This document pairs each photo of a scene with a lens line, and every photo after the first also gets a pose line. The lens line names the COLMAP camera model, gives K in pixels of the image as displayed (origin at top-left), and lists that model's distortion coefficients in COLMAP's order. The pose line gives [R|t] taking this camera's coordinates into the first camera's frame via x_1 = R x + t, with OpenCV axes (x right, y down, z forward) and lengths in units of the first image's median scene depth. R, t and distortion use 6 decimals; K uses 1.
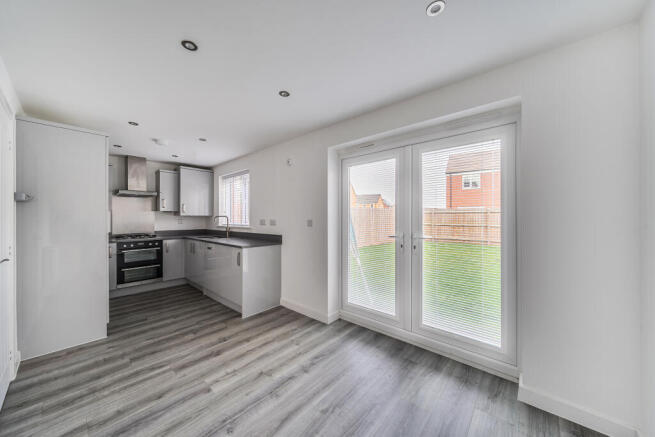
lens RADIAL K [[226.4, 0, 324.6], [0, 226.4, 218.6], [0, 0, 1]] dist [-0.001969, -0.000310]
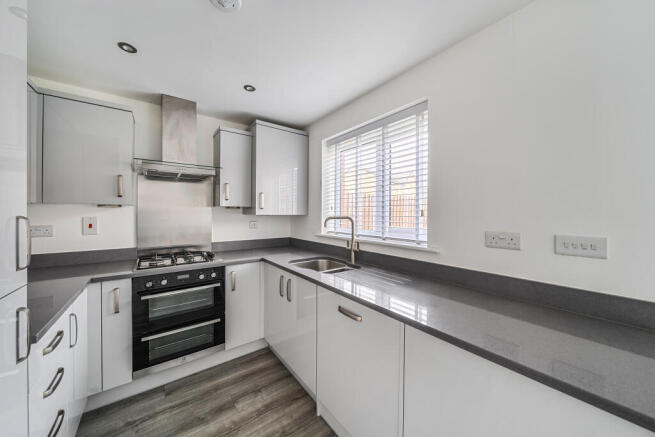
lens RADIAL K [[226.4, 0, 329.3], [0, 226.4, 213.2], [0, 0, 1]] dist [-0.001969, -0.000310]
pose [[0.983280, 0.003864, -0.182058, -0.396782], [-0.004320, 0.999988, -0.002104, -0.018342], [0.182048, 0.002856, 0.983285, 0.546783]]
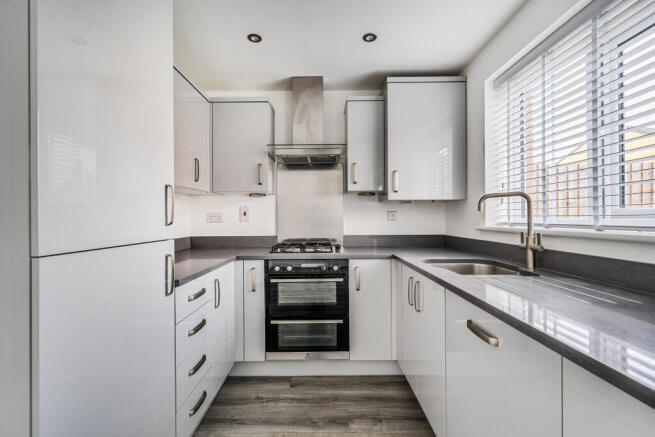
lens RADIAL K [[304.6, 0, 328.4], [0, 304.6, 214.6], [0, 0, 1]] dist [0.021294, -0.000498]
pose [[0.678126, -0.010615, -0.734869, -0.325017], [0.006539, 0.999943, -0.008411, 0.017163], [0.734917, 0.000898, 0.678157, 0.581288]]
